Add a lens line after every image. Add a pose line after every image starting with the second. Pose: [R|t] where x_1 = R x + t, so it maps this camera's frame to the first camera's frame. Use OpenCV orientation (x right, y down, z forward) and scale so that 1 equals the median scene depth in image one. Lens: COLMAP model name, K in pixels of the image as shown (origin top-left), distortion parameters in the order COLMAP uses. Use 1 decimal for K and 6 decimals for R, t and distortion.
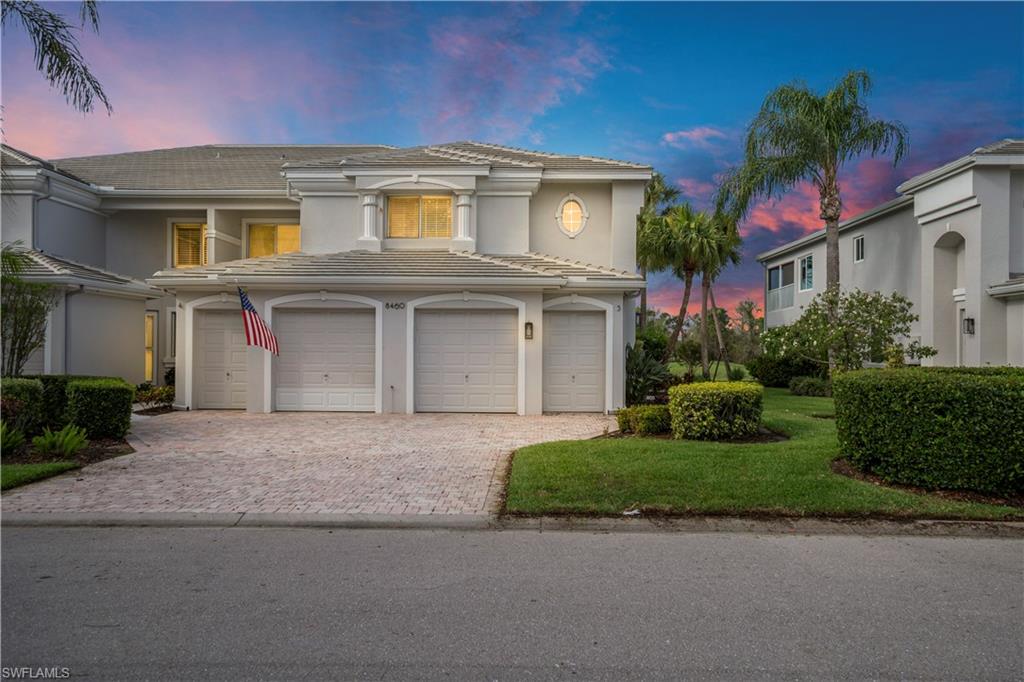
lens RADIAL K [[781.1, 0, 509.9], [0, 781.1, 343.3], [0, 0, 1]] dist [0.025089, 0.013771]
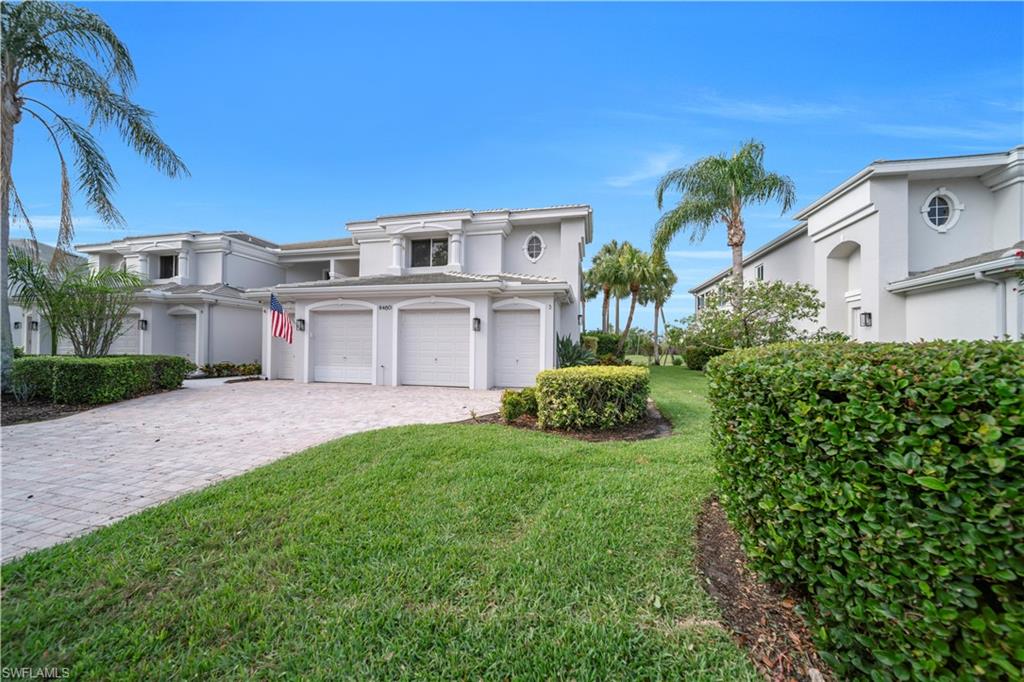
lens RADIAL K [[355.7, 0, 509.5], [0, 355.7, 345.6], [0, 0, 1]] dist [0.001255, 0.000117]
pose [[0.981205, 0.002607, -0.192953, 0.185701], [-0.003298, 0.999989, -0.003258, 0.020070], [0.192942, 0.003833, 0.981203, 0.417087]]
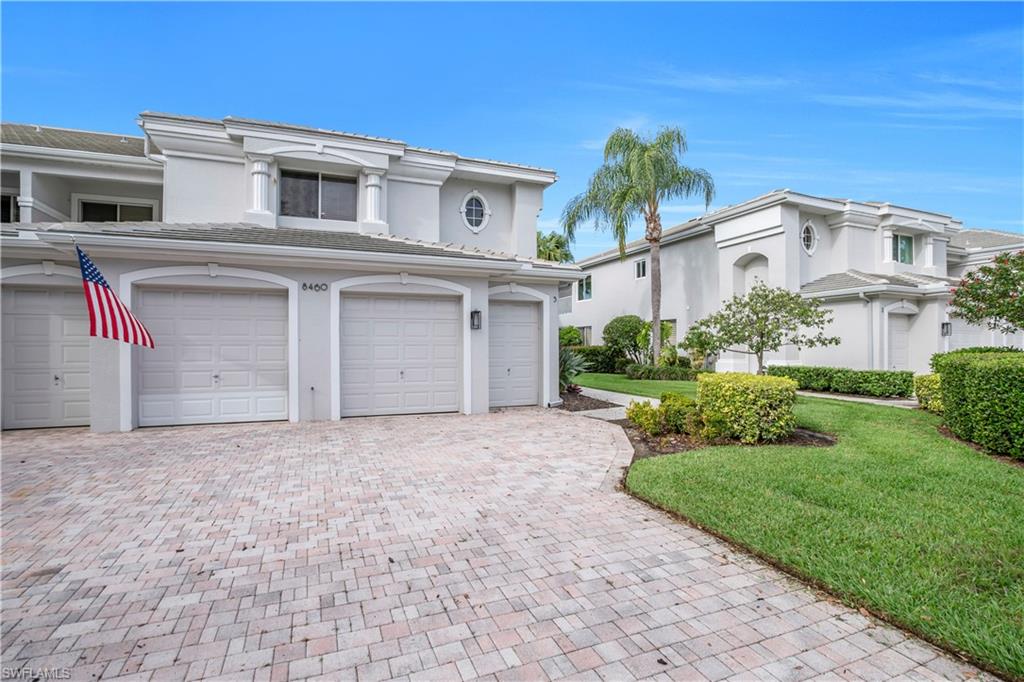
lens RADIAL K [[500.9, 0, 515.5], [0, 500.9, 348.4], [0, 0, 1]] dist [-0.038197, 0.006425]
pose [[0.912194, -0.008206, 0.409676, -0.165165], [0.003532, 0.999920, 0.012165, 0.009091], [-0.409743, -0.009650, 0.912150, 0.440098]]
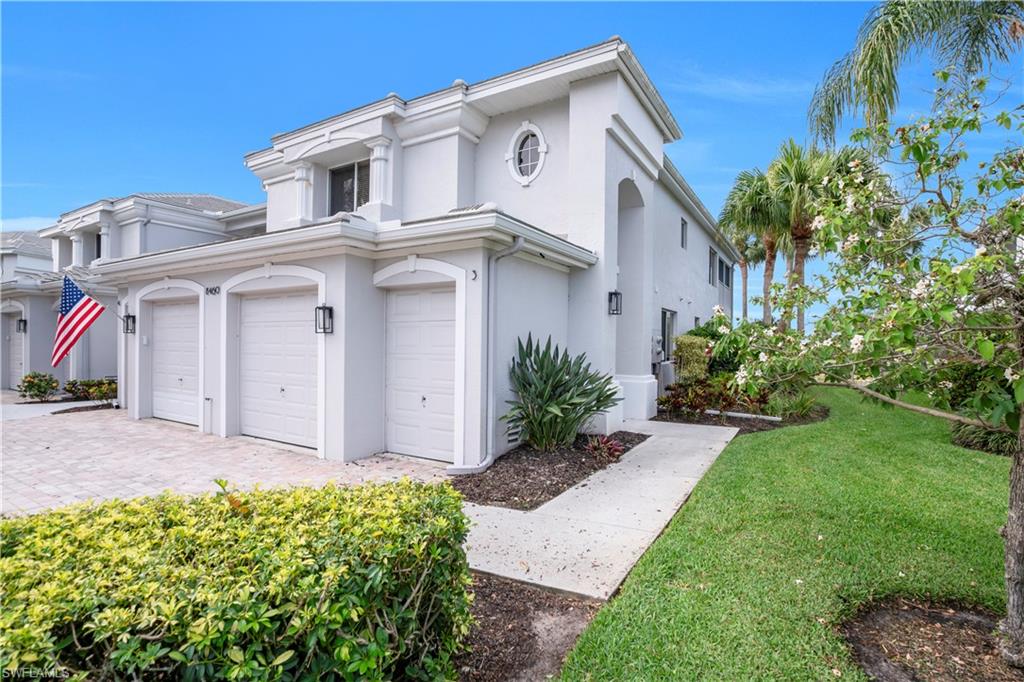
lens RADIAL K [[500.9, 0, 512.0], [0, 500.9, 348.6], [0, 0, 1]] dist [-0.038197, 0.006425]
pose [[0.870055, 0.009879, -0.492856, 0.328804], [-0.002842, 0.999883, 0.015026, -0.000536], [0.492946, -0.011672, 0.869981, 0.713580]]
